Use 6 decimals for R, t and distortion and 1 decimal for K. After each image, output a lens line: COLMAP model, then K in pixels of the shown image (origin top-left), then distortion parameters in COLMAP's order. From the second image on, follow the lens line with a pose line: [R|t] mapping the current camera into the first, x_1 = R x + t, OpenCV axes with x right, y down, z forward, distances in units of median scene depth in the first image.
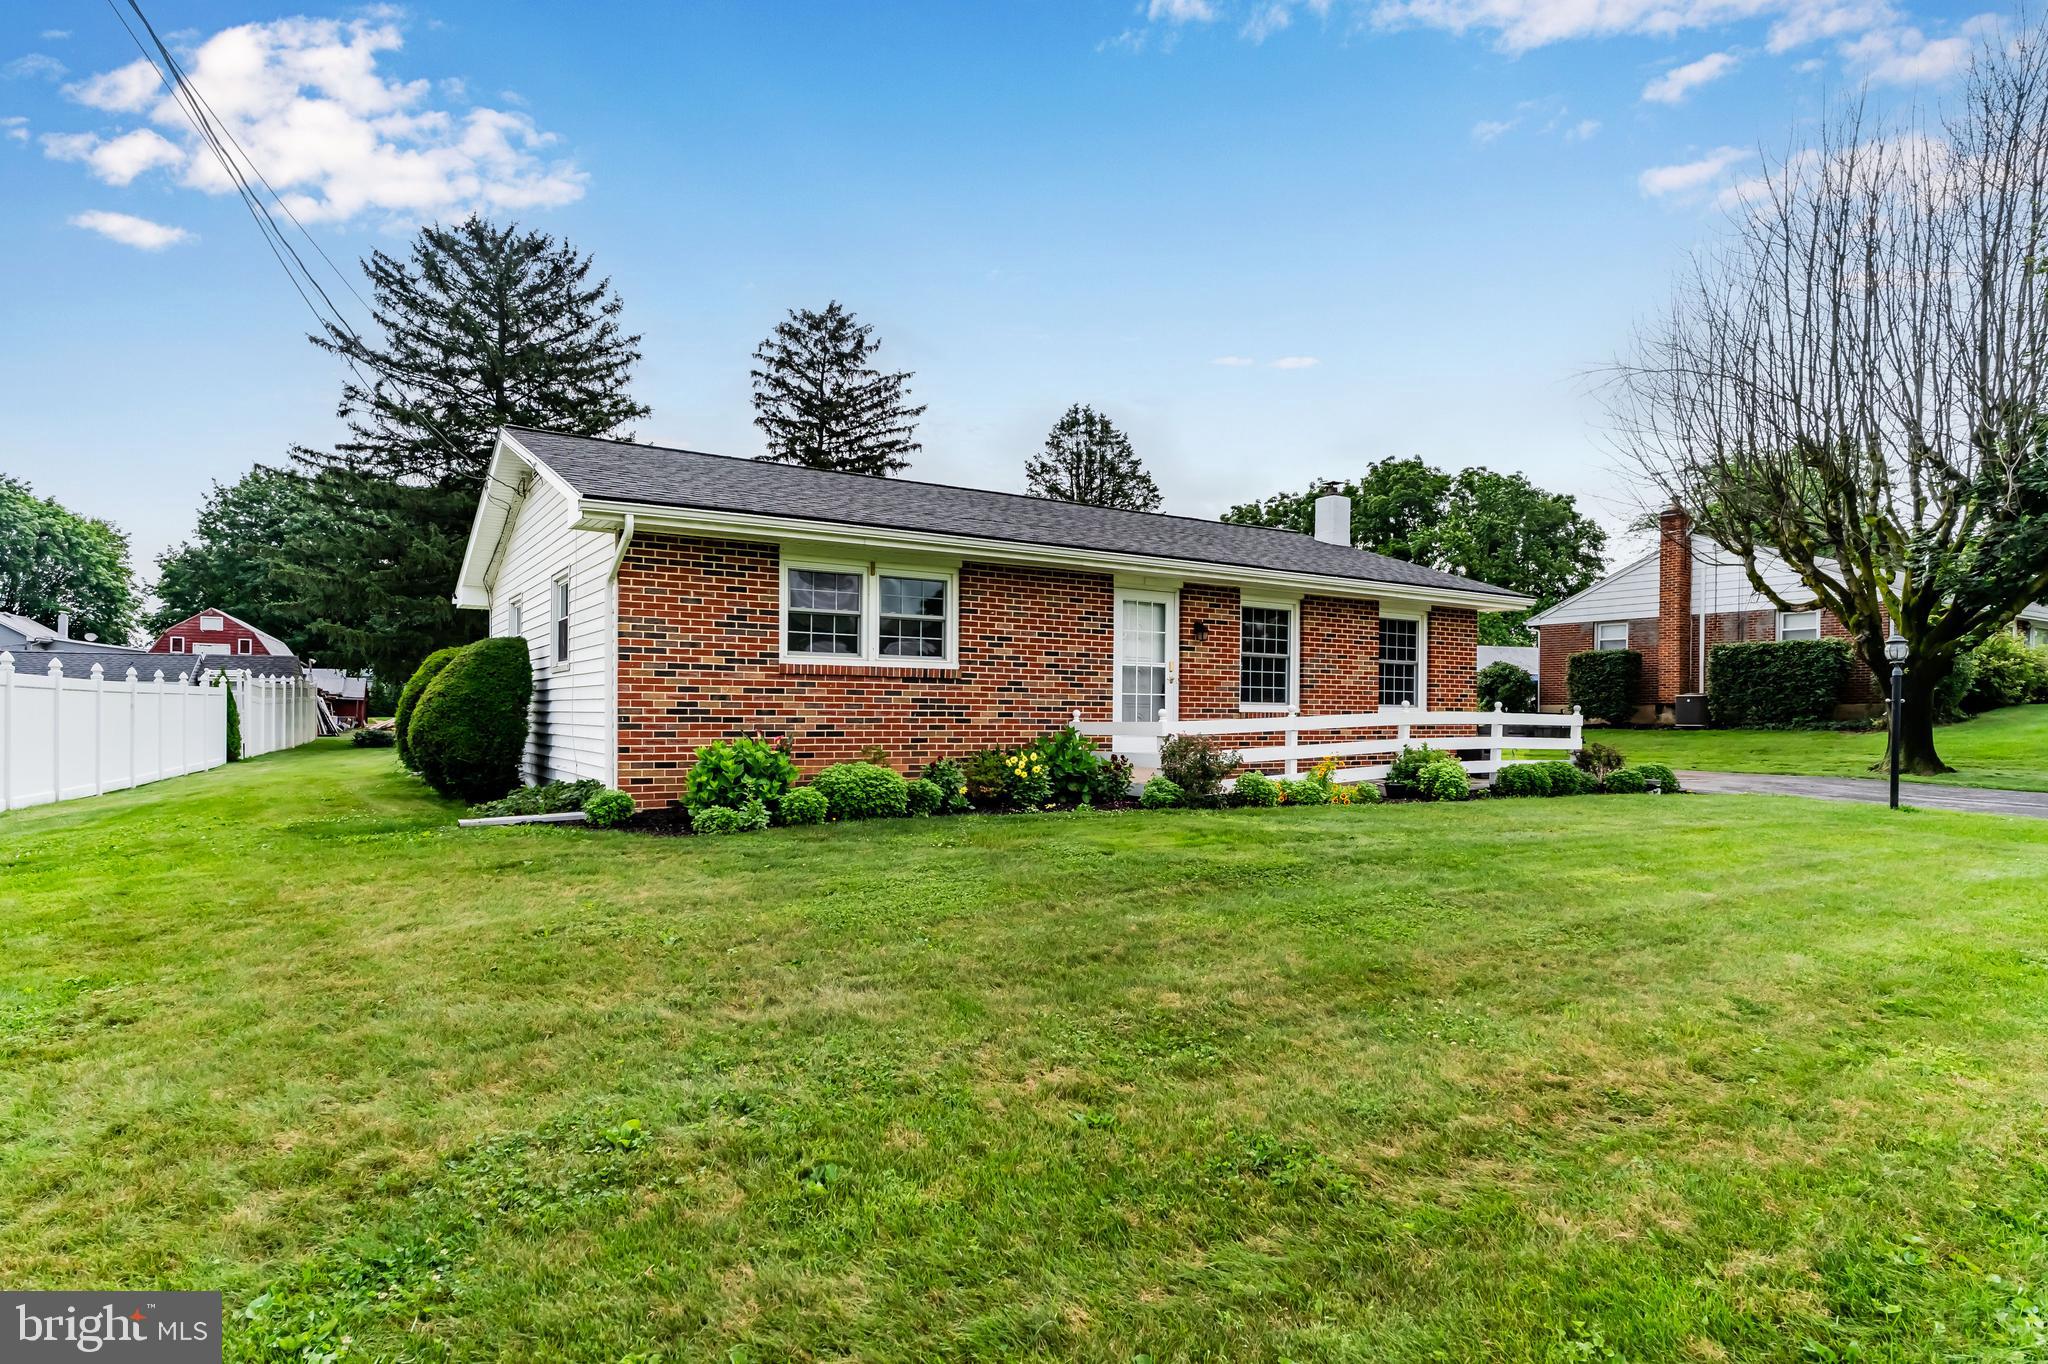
lens RADIAL K [[1058.6, 0, 1017.3], [0, 1058.6, 698.0], [0, 0, 1]] dist [-0.014053, 0.000778]
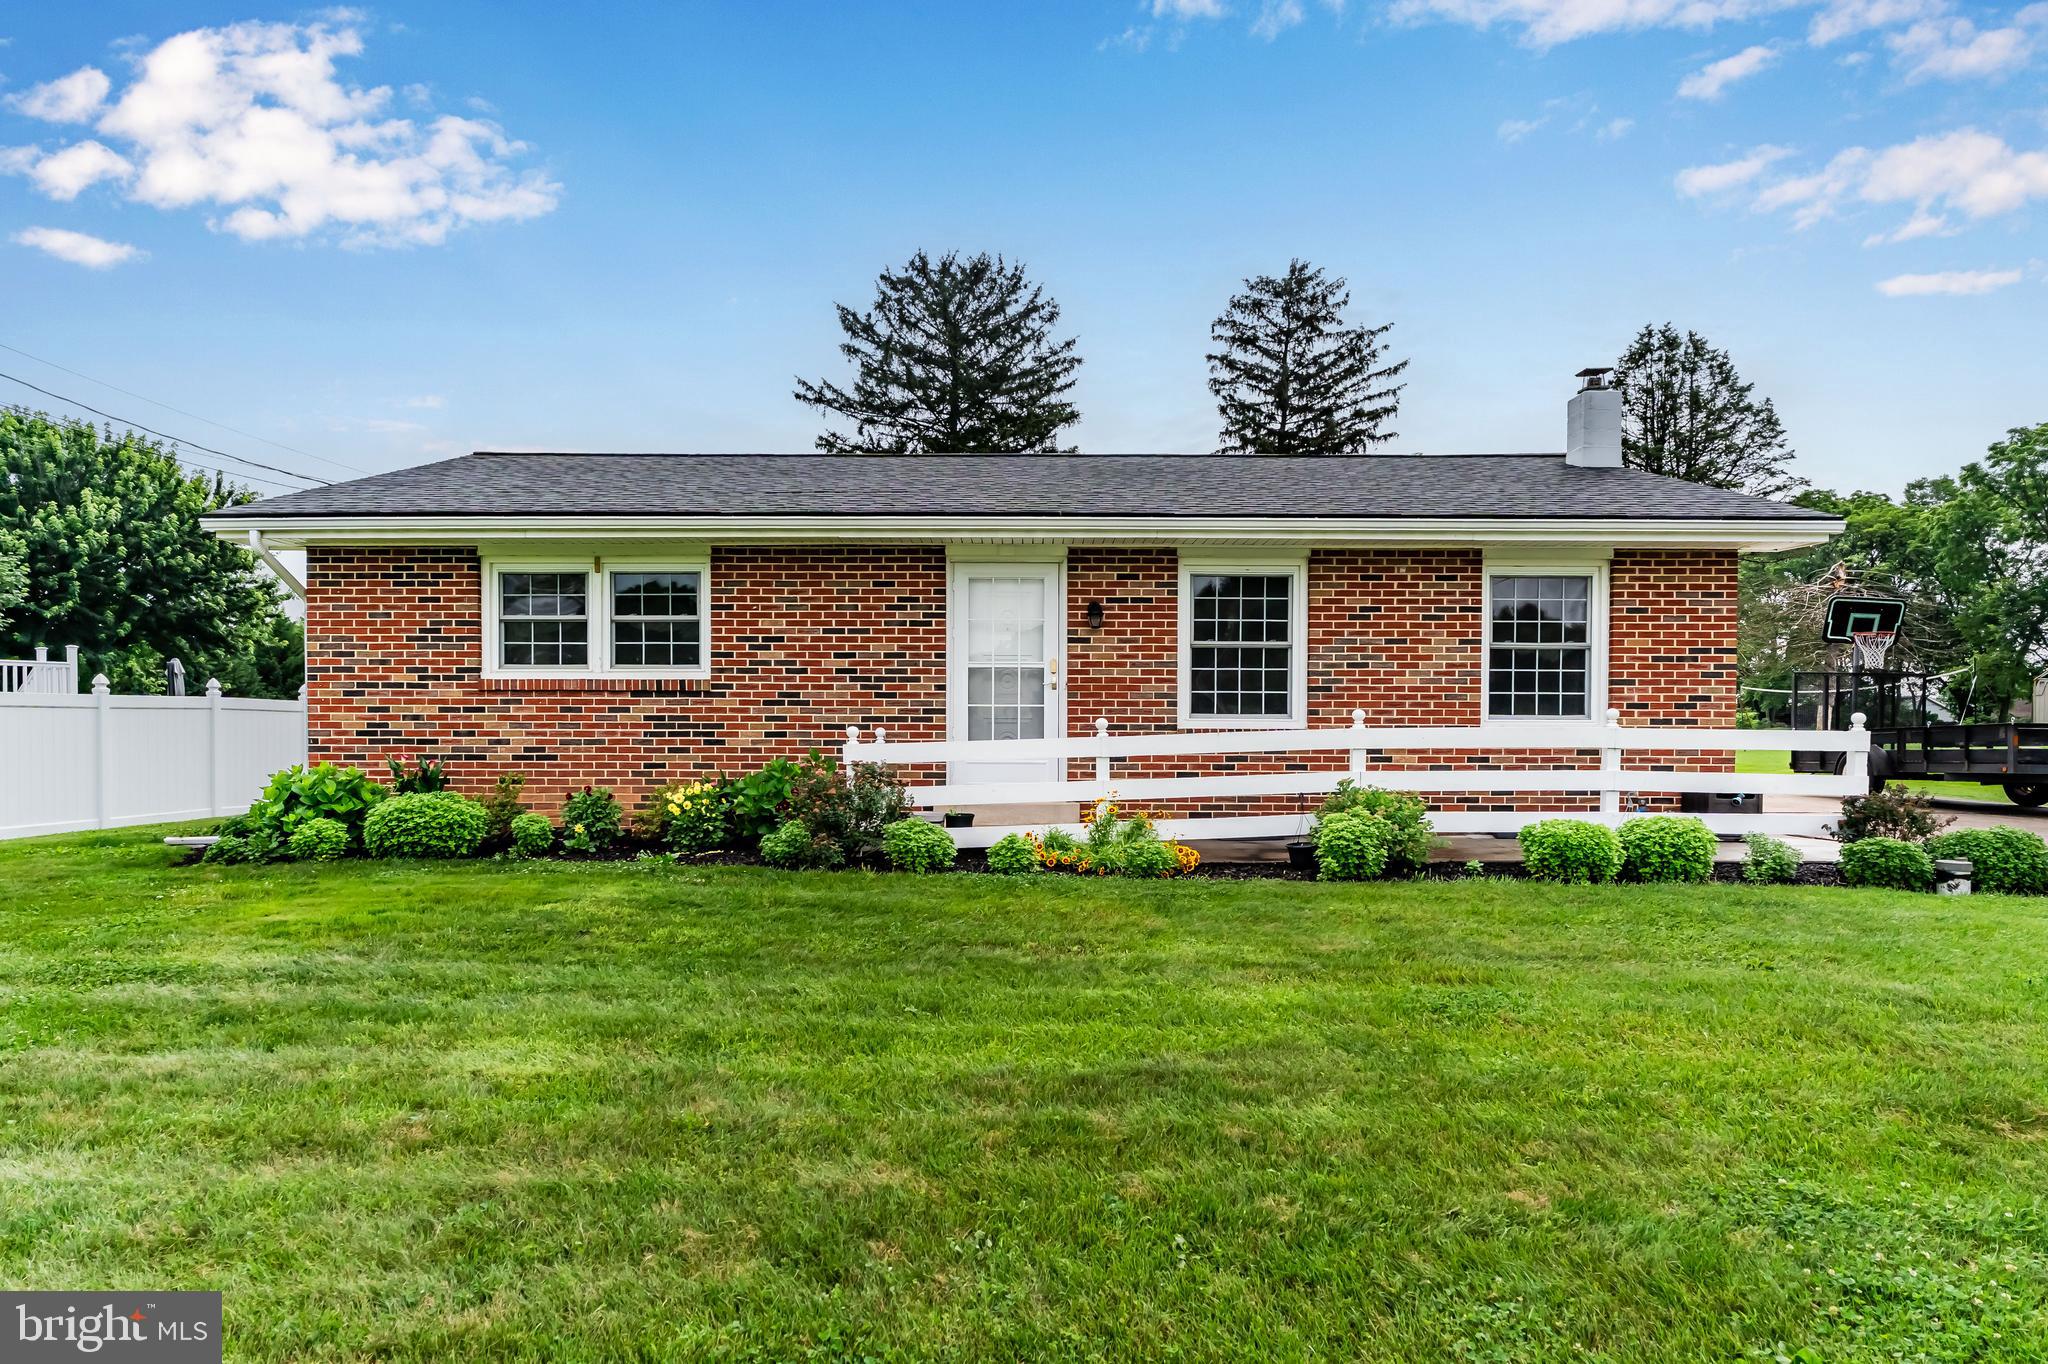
lens RADIAL K [[1155.1, 0, 1028.9], [0, 1155.1, 700.1], [0, 0, 1]] dist [-0.016080, 0.002728]
pose [[0.849696, -0.019754, -0.526903, 0.589240], [0.012144, 0.999766, -0.017899, 0.007212], [0.527133, 0.008810, 0.849737, 0.358018]]
